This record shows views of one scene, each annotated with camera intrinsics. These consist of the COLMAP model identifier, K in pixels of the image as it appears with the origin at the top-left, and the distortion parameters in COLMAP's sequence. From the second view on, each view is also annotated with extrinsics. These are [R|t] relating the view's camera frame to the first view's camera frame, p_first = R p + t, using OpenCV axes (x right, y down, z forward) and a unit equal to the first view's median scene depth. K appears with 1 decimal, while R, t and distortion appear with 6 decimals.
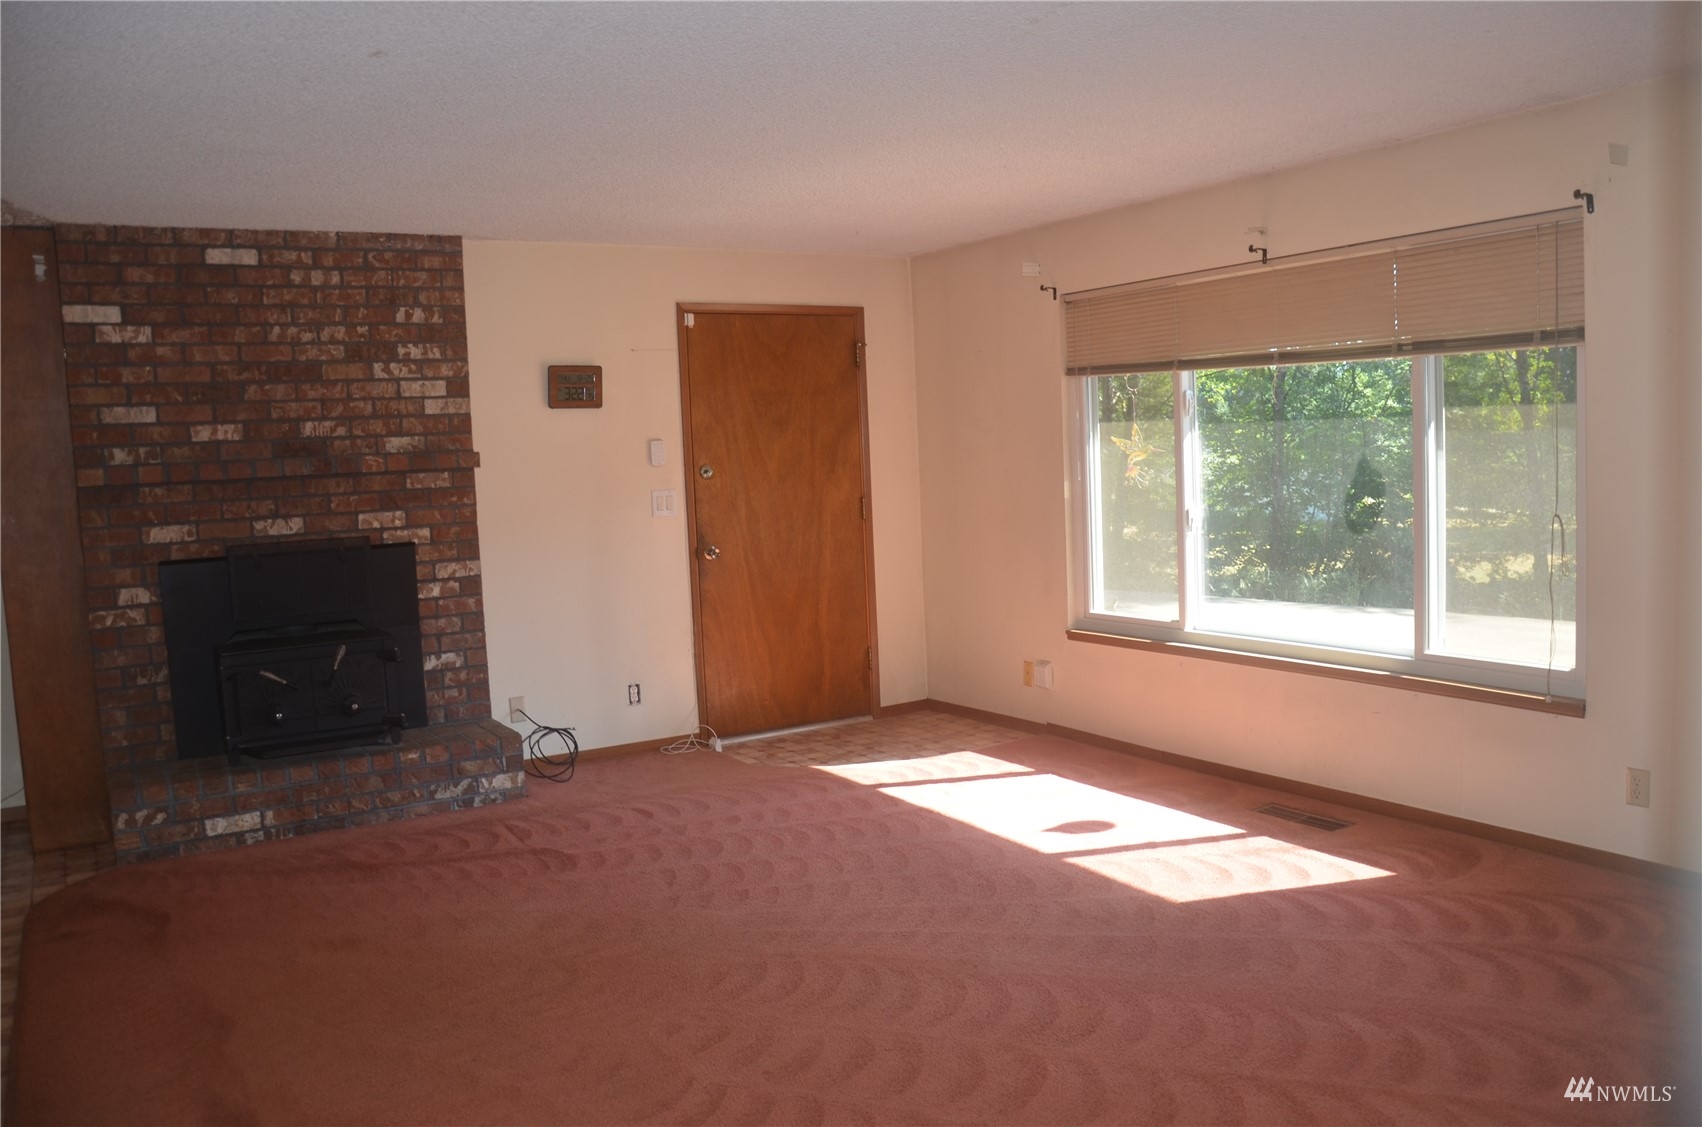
lens RADIAL K [[1329.6, 0, 851.0], [0, 1329.6, 563.5], [0, 0, 1]] dist [-0.120413, 0.062959]
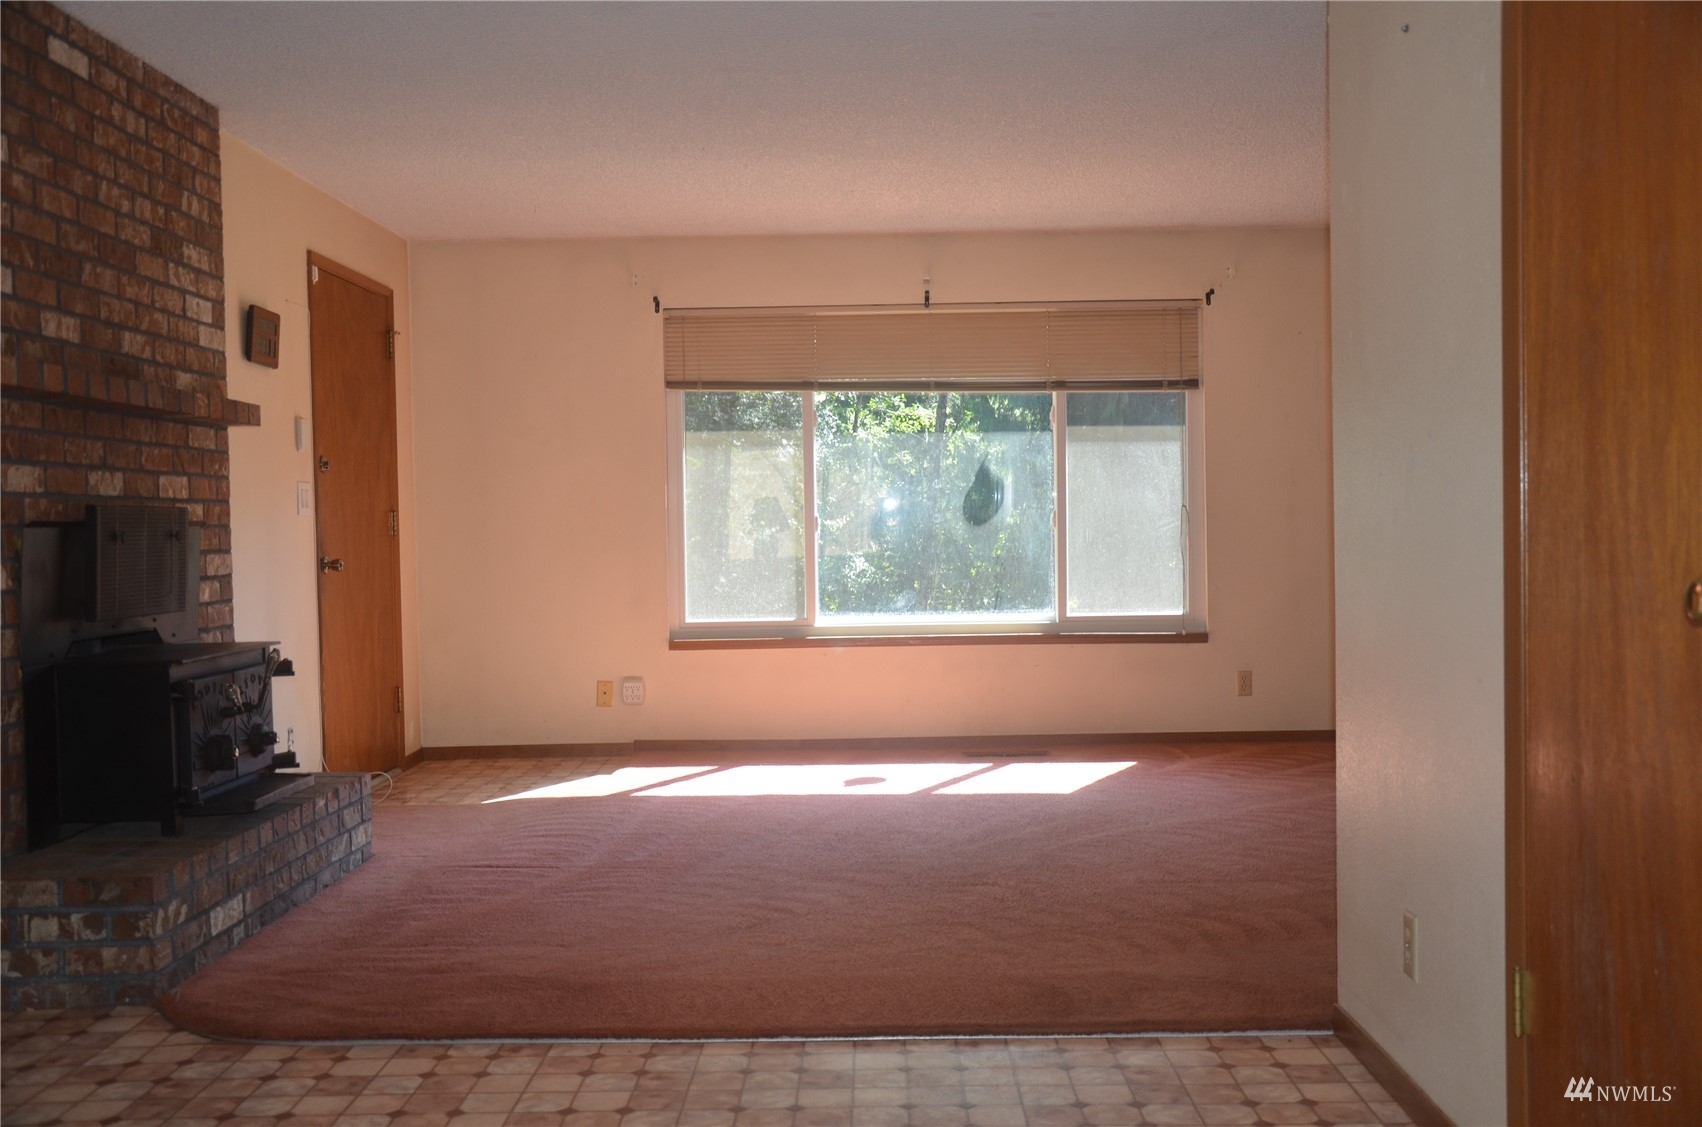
lens RADIAL K [[1663.3, 0, 851.0], [0, 1663.3, 563.5], [0, 0, 1]] dist [-0.076840, 0.259634]
pose [[0.536099, 0.014237, 0.844035, -0.936958], [0.066625, 0.996025, -0.059118, 0.085828], [-0.841522, 0.087927, 0.533020, 0.241991]]
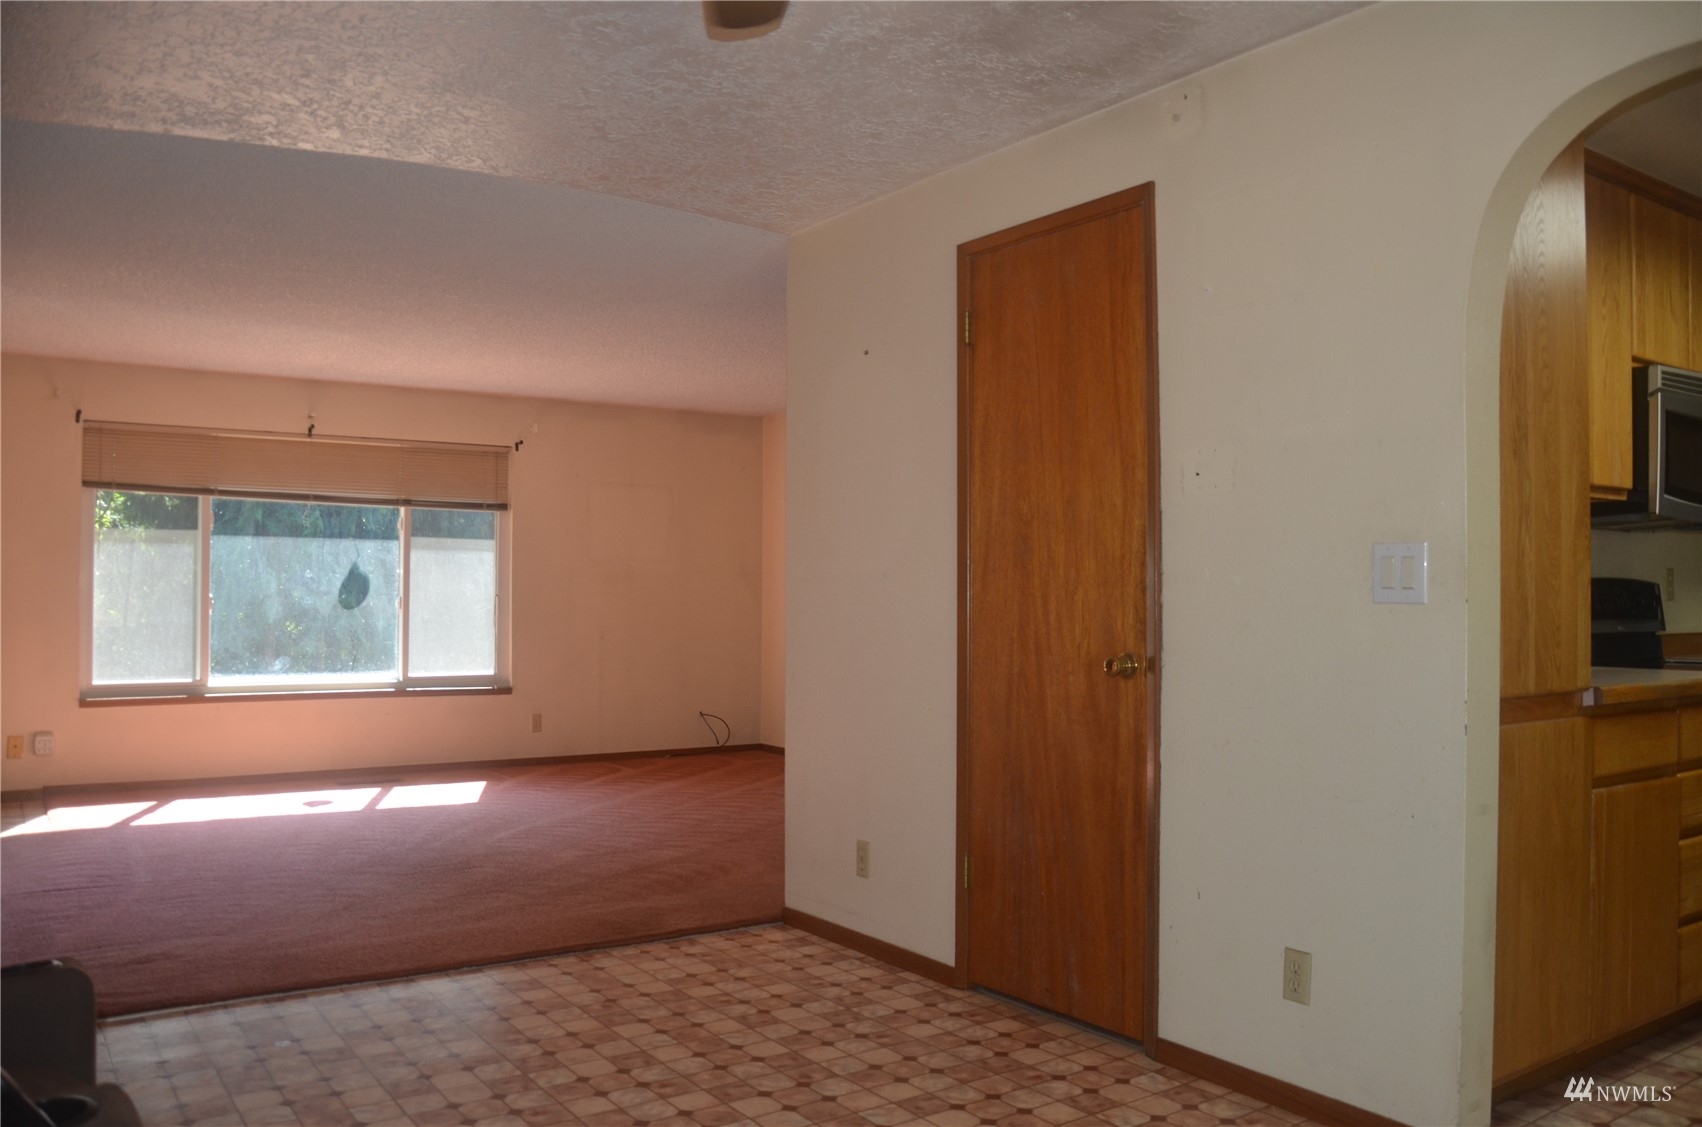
lens RADIAL K [[1329.6, 0, 851.0], [0, 1329.6, 563.5], [0, 0, 1]] dist [-0.120413, 0.062959]
pose [[-0.047837, 0.065510, 0.996705, -1.159558], [0.084580, 0.994529, -0.061307, 0.065564], [-0.995268, 0.081368, -0.053116, 0.418349]]
